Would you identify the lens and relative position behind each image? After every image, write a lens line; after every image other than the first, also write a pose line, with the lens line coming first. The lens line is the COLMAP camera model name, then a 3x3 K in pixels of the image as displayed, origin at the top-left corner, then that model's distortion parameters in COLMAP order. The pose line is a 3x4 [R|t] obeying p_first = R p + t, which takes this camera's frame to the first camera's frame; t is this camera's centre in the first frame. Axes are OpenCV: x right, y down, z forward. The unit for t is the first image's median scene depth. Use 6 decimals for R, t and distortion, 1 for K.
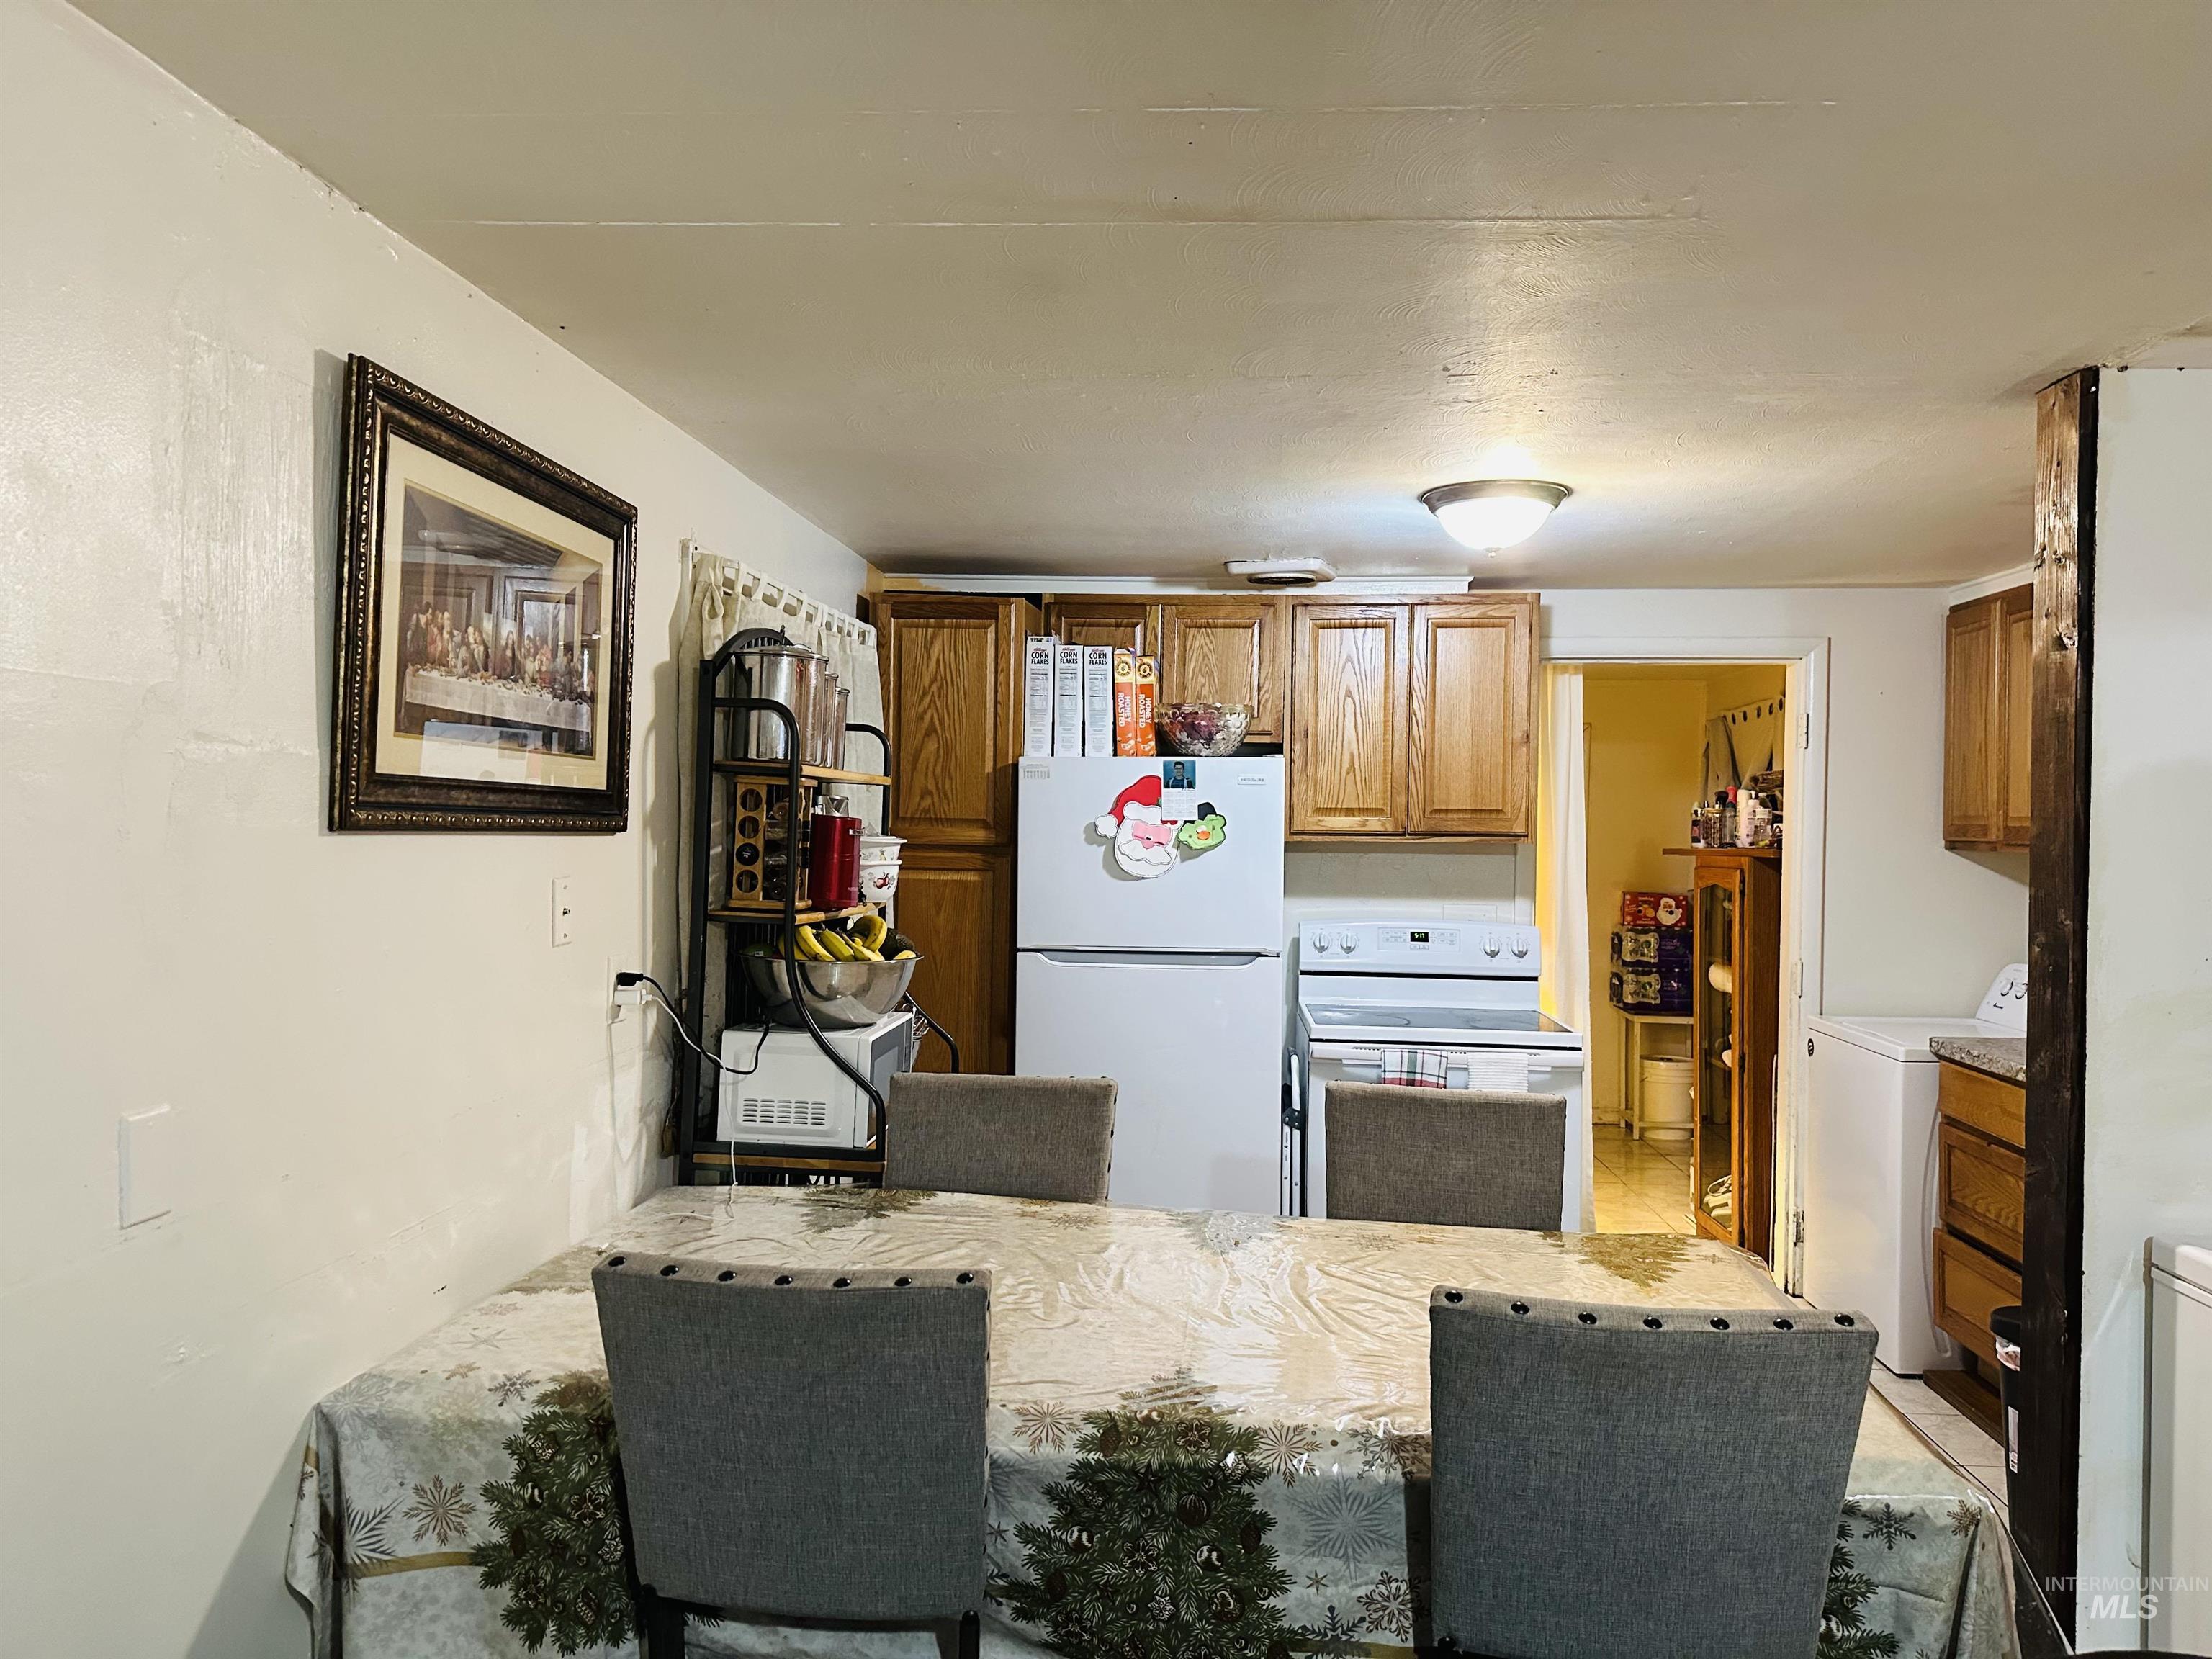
lens RADIAL K [[1537.4, 0, 1106.0], [0, 1537.4, 829.5], [0, 0, 1]] dist [0.163840, -0.264972]
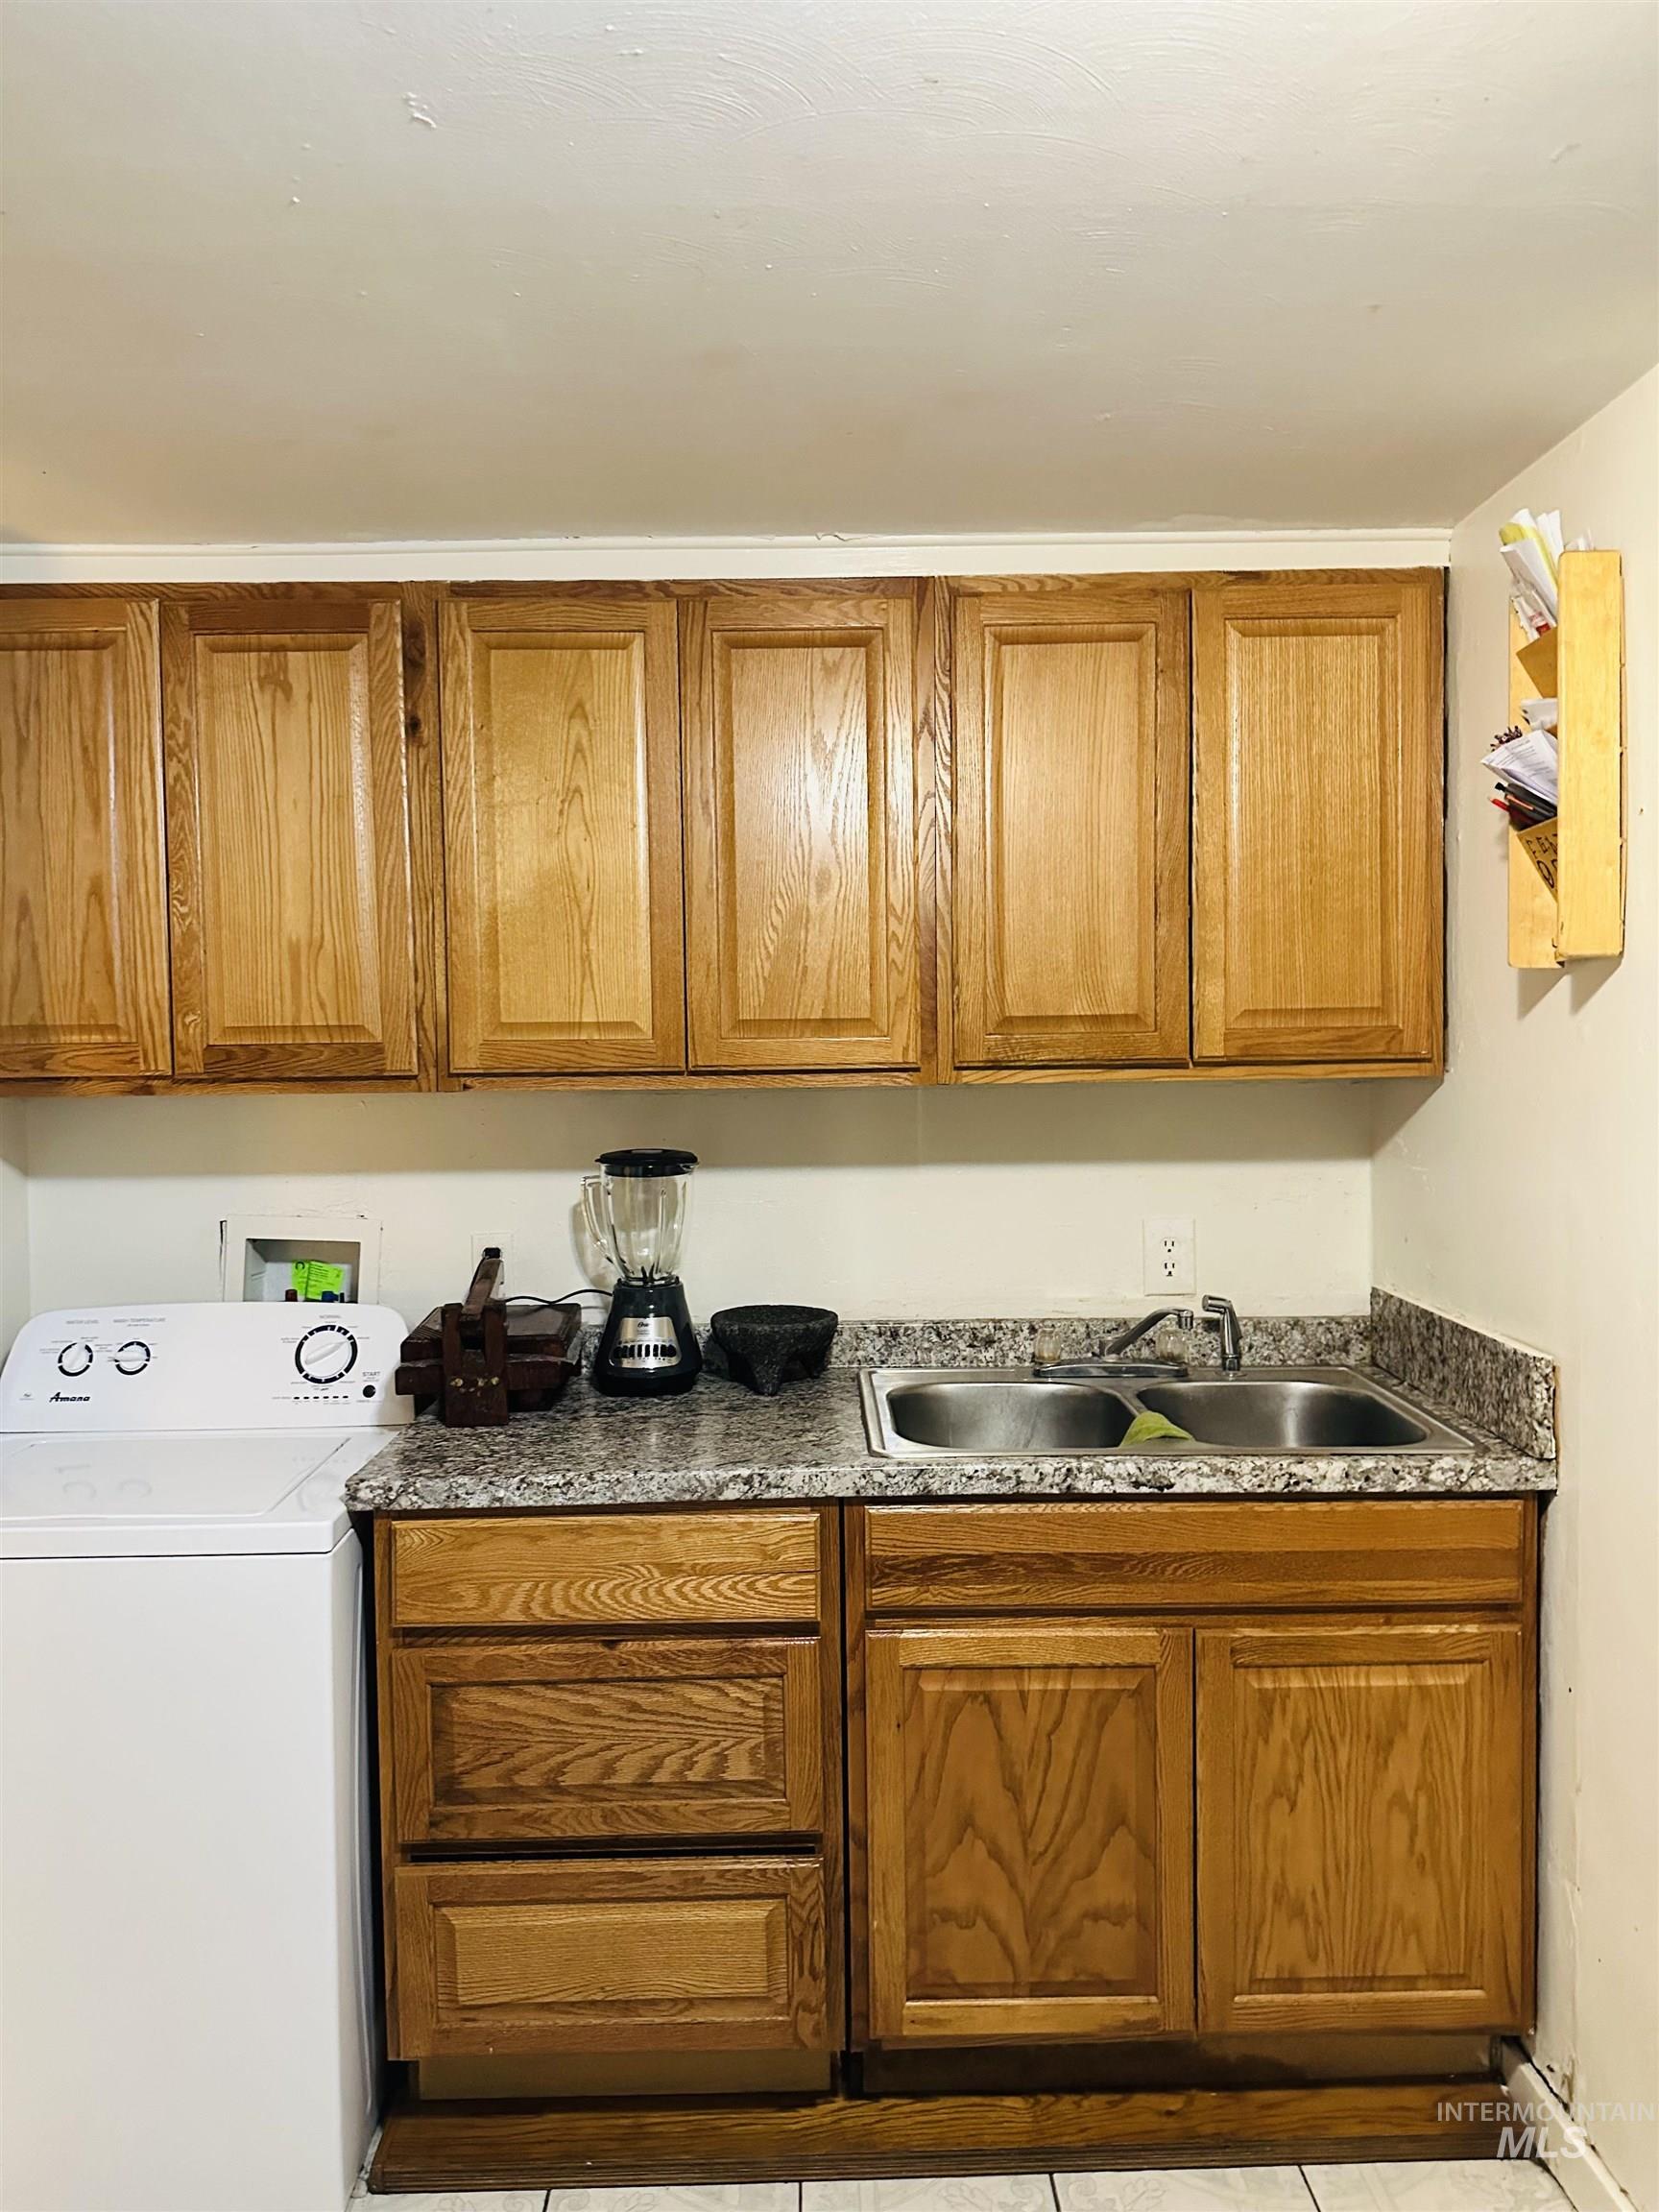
lens RADIAL K [[1537.4, 0, 829.5], [0, 1537.4, 1106.0], [0, 0, 1]] dist [0.163840, -0.264972]
pose [[-0.093222, -0.039211, 0.994873, 0.038658], [0.016635, 0.999023, 0.040933, 0.001309], [-0.995506, 0.020365, -0.092479, 0.835278]]
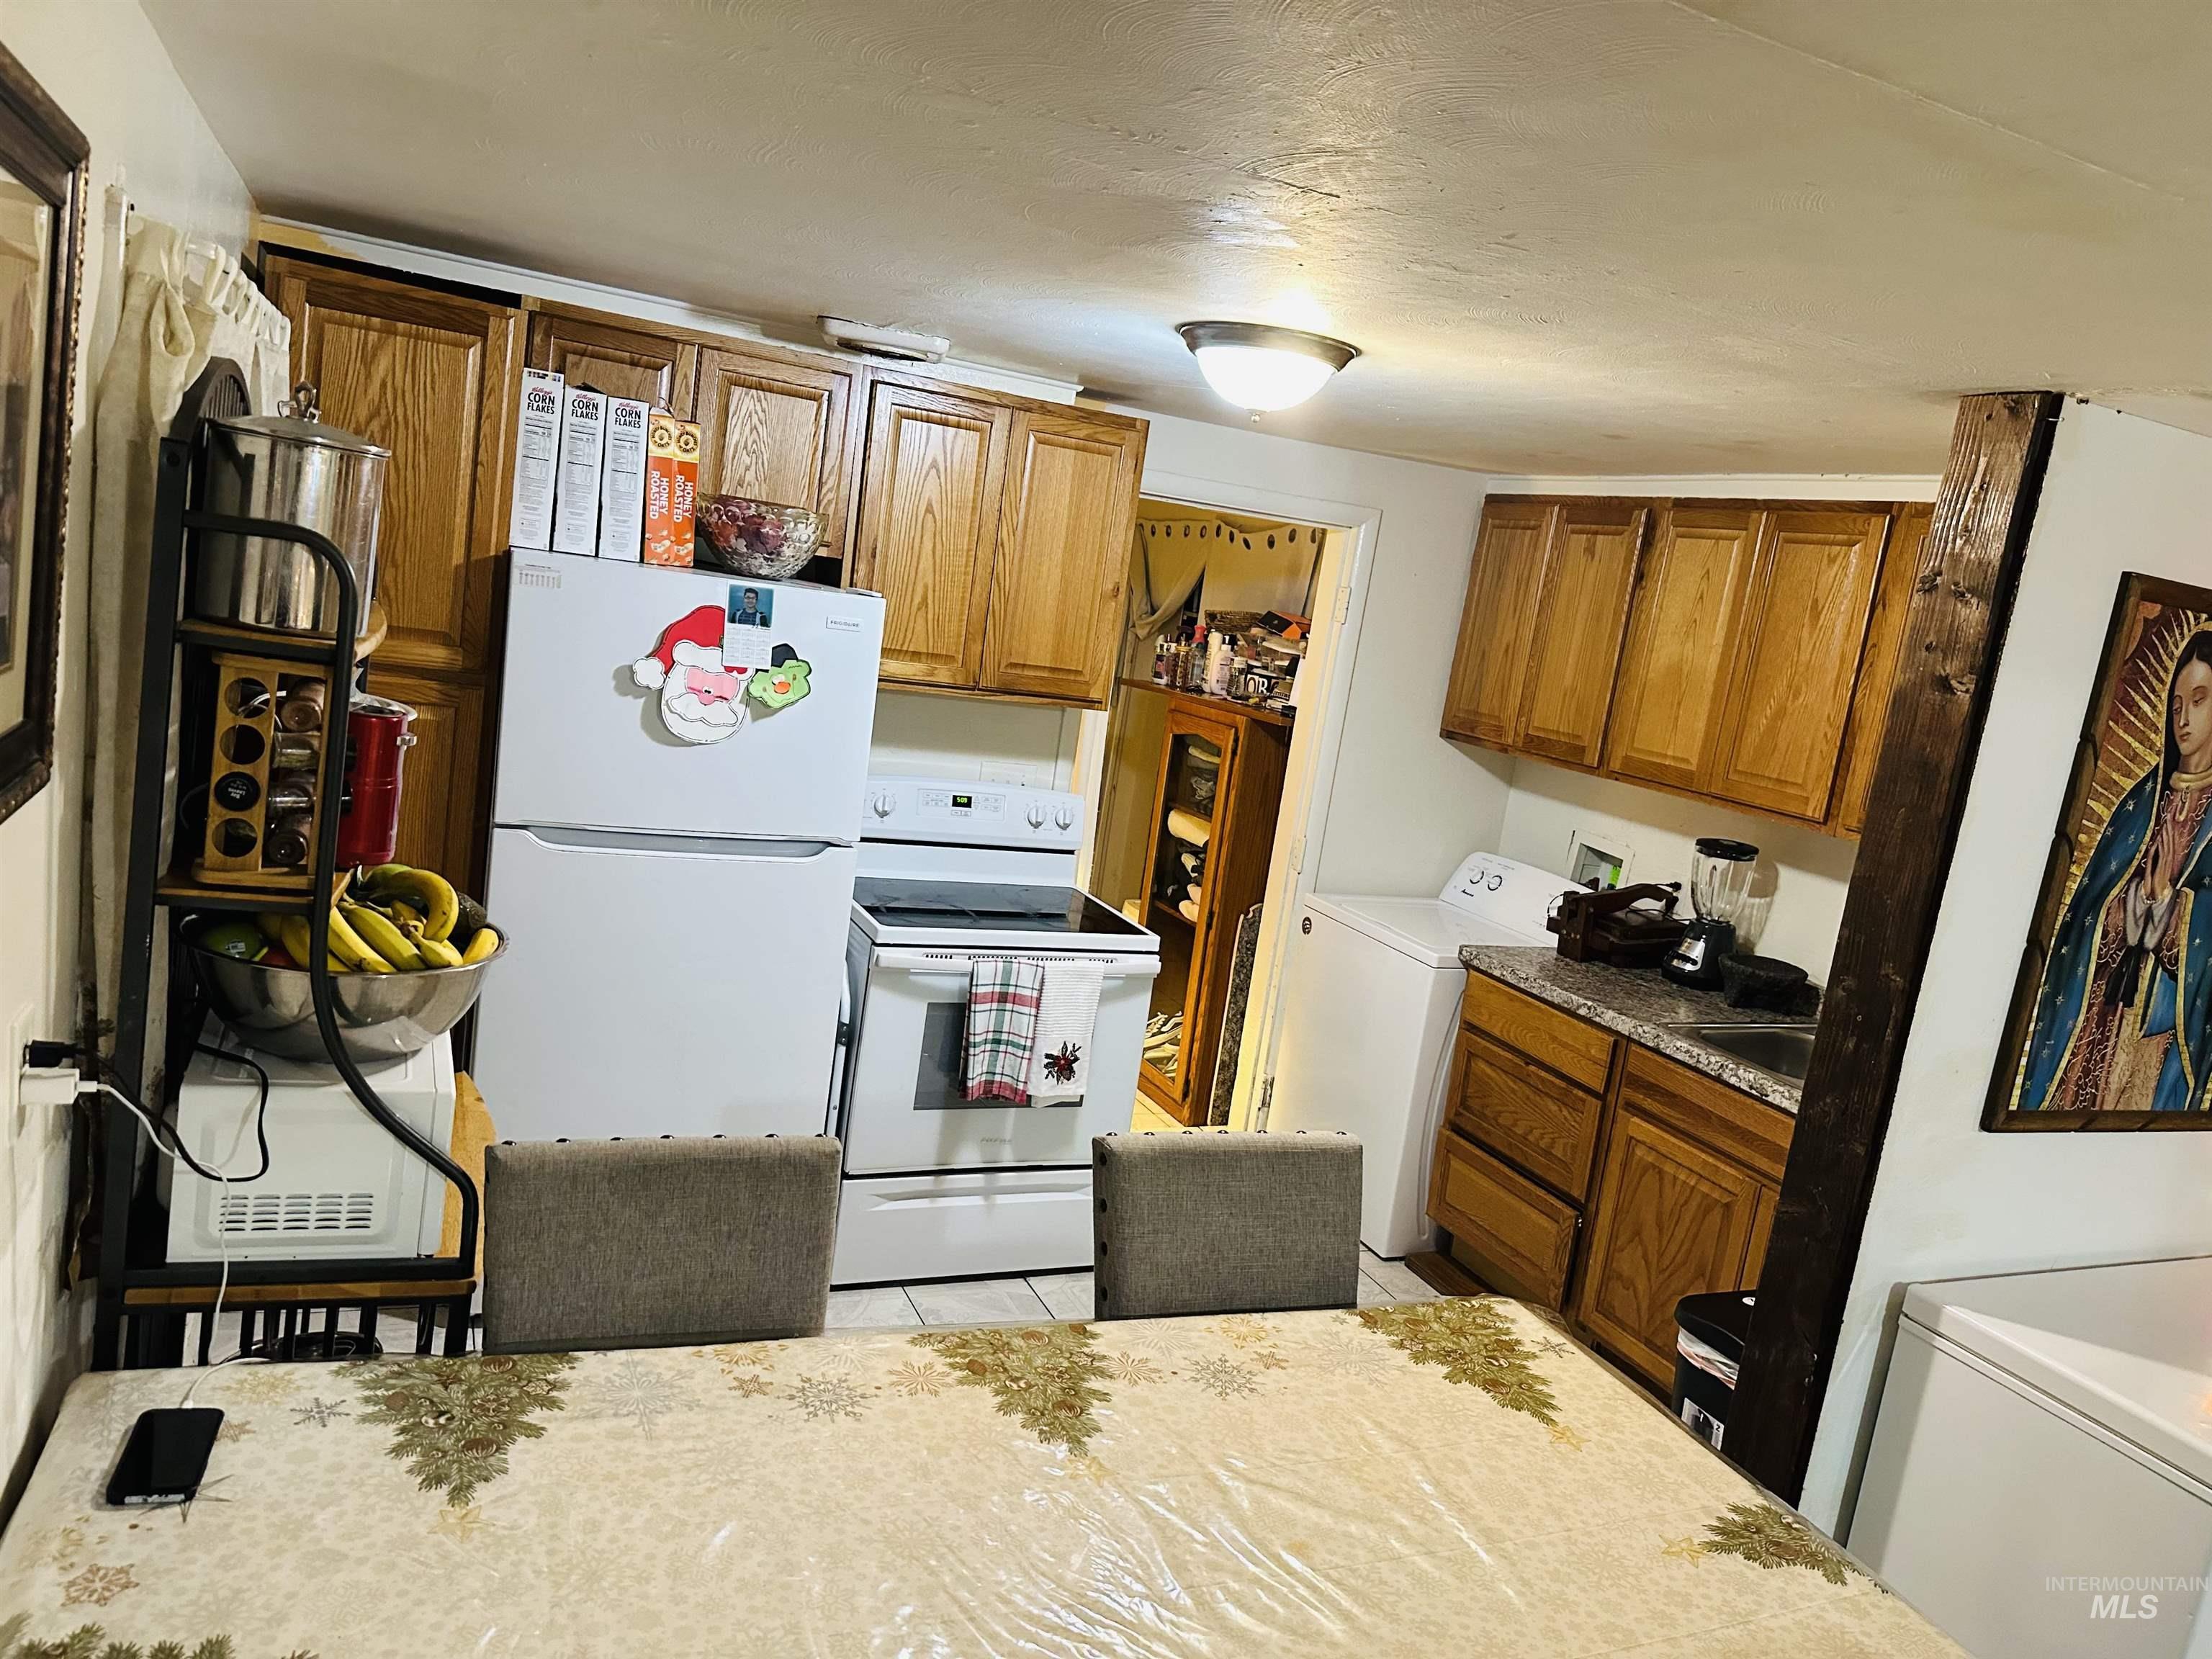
lens RADIAL K [[1527.3, 0, 1065.5], [0, 1527.3, 828.2], [0, 0, 1]] dist [0.164023, -0.357850]
pose [[0.878603, 0.028968, 0.476674, -0.164454], [-0.124710, 0.977440, 0.170466, -0.073978], [-0.460983, -0.209218, 0.862394, 0.254703]]
